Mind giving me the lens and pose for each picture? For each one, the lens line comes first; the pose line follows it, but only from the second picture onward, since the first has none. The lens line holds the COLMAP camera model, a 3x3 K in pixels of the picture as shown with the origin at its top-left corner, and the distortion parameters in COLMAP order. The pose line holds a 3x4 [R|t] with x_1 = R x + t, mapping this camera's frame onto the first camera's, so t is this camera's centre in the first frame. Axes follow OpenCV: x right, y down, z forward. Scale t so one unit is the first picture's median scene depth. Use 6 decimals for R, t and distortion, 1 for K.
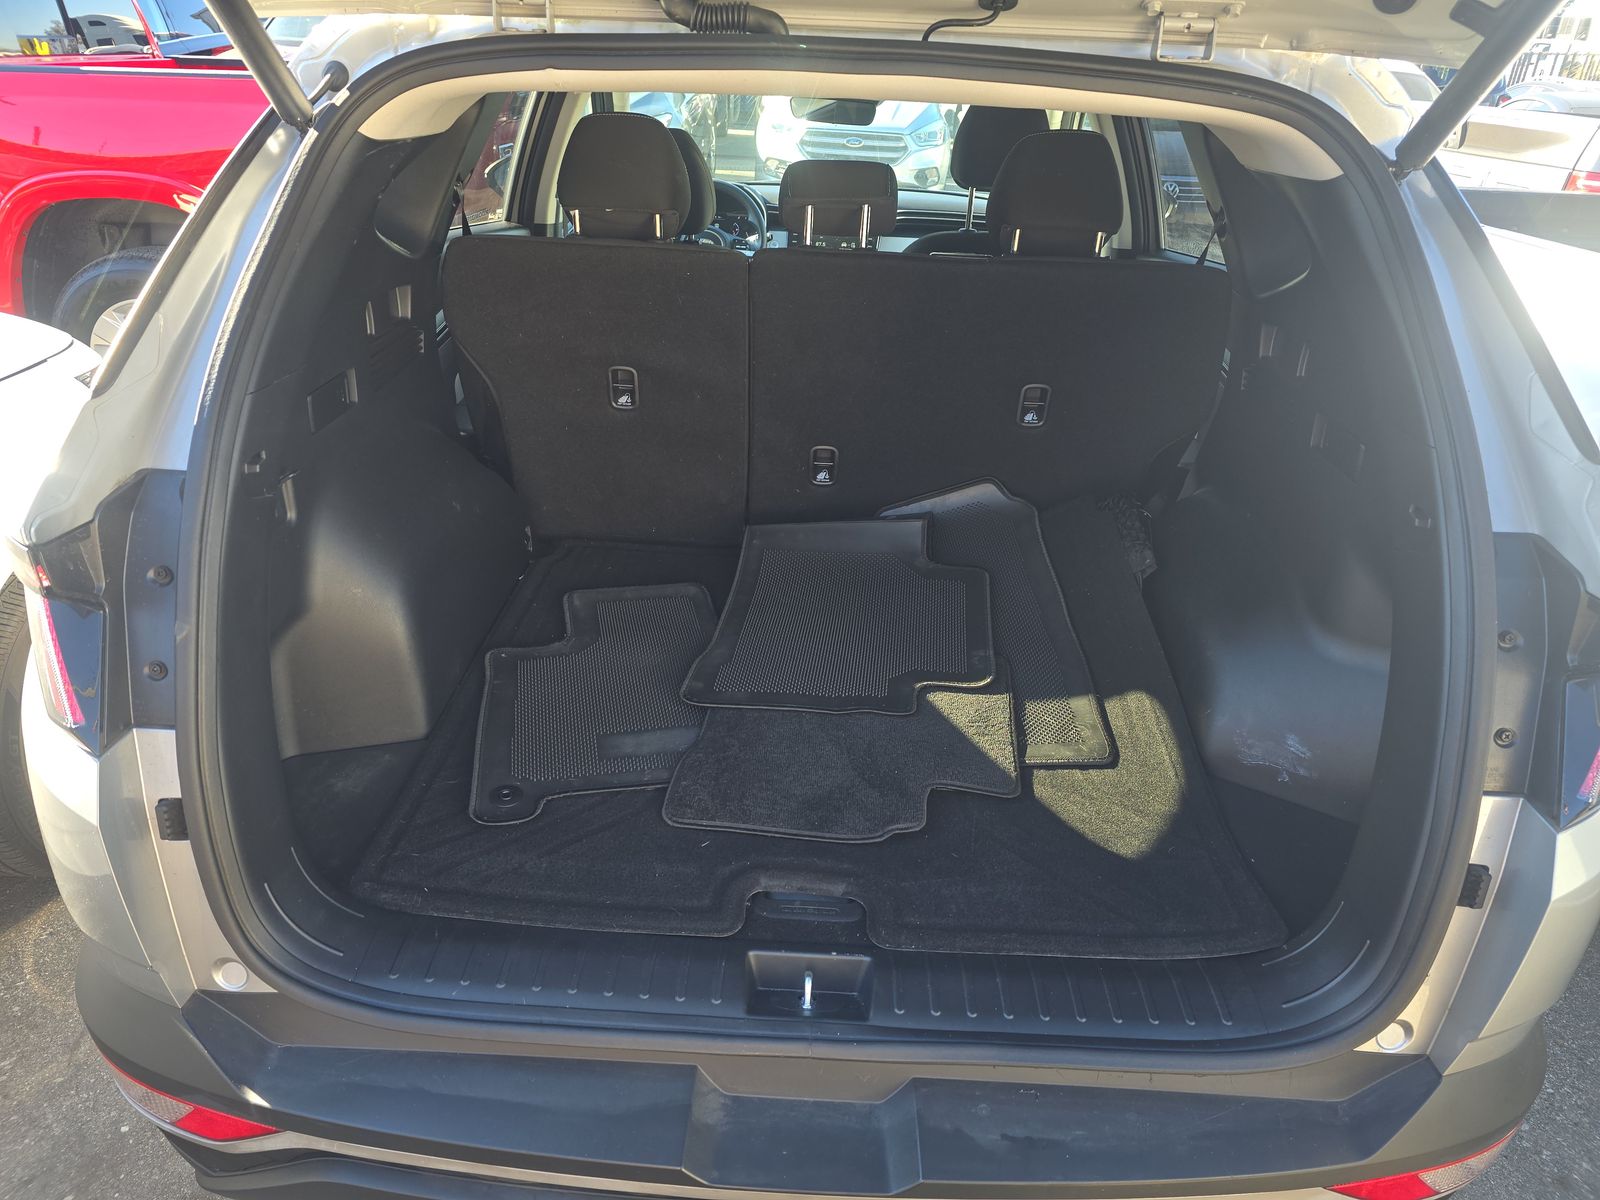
lens RADIAL K [[1076.0, 0, 800.0], [0, 1076.0, 600.0], [0, 0, 1]] dist [-0.003473, -0.005685]
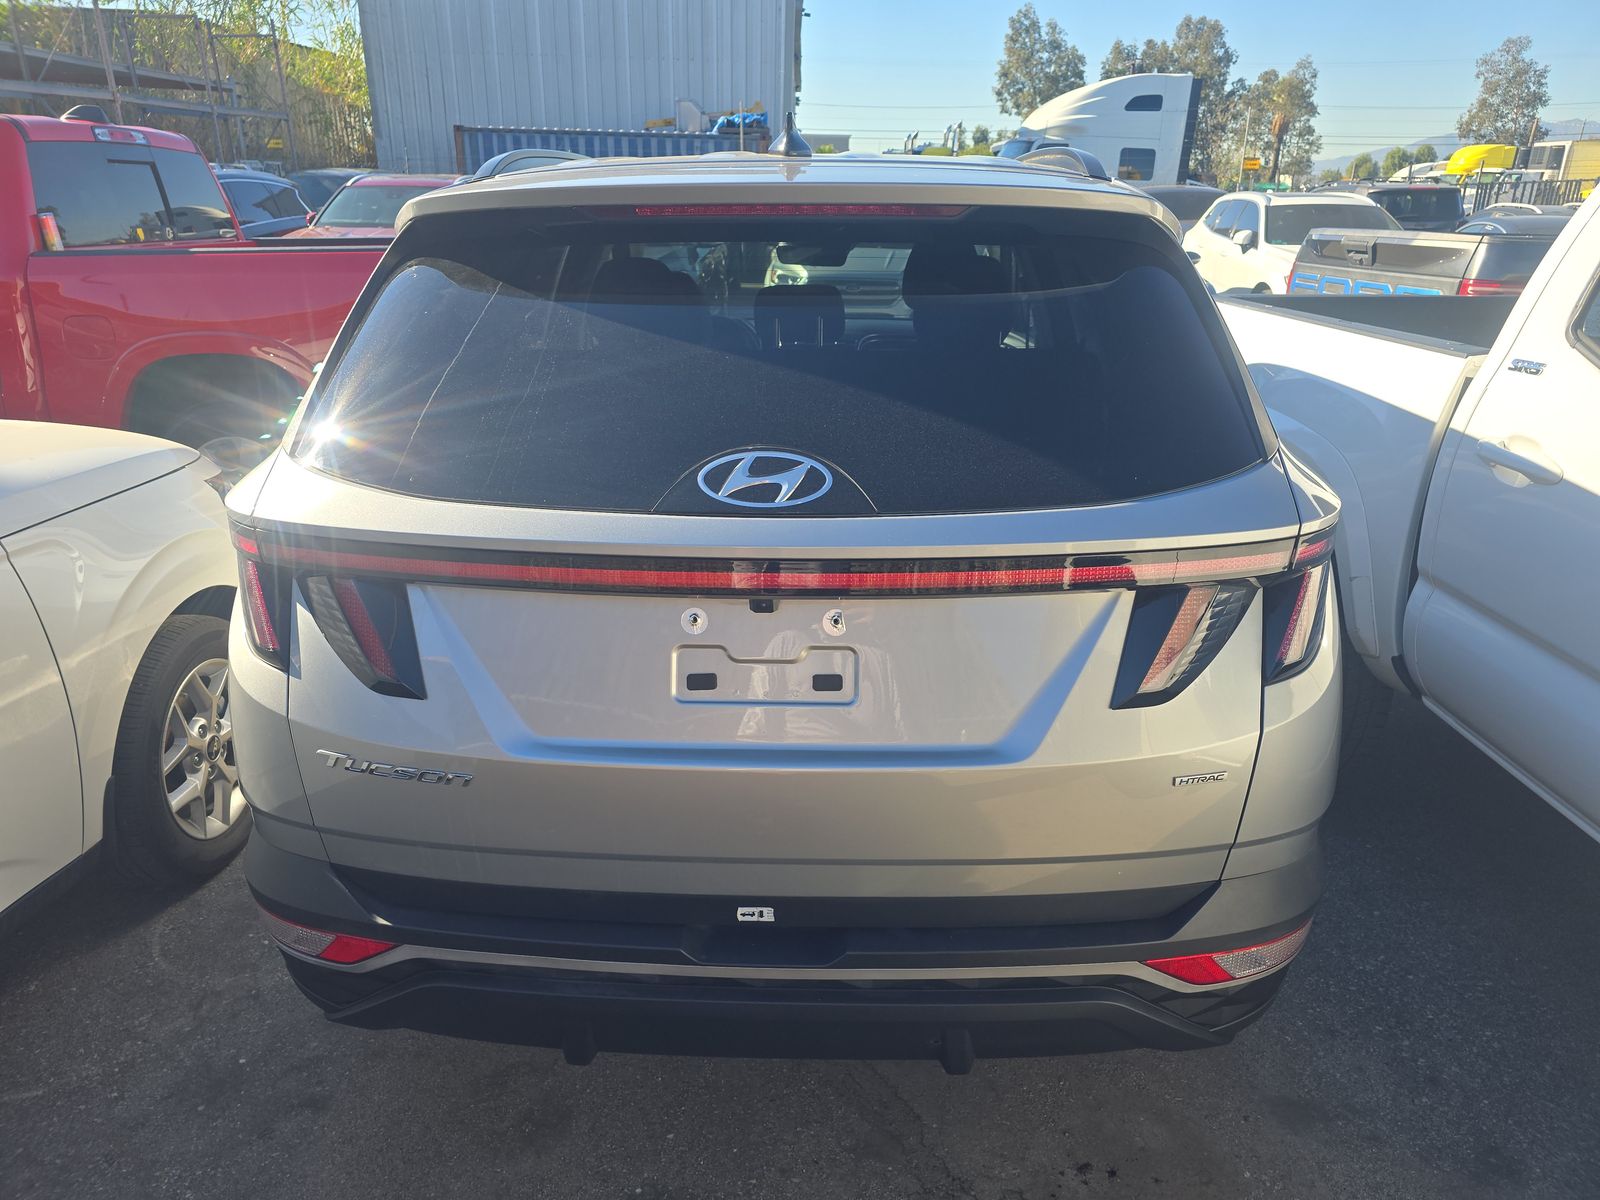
lens RADIAL K [[1076.0, 0, 800.0], [0, 1076.0, 600.0], [0, 0, 1]] dist [-0.003473, -0.005685]
pose [[0.999126, -0.035454, -0.022128, 0.052678], [0.032384, 0.991461, -0.126320, 0.136138], [0.026418, 0.125493, 0.991743, -0.256185]]
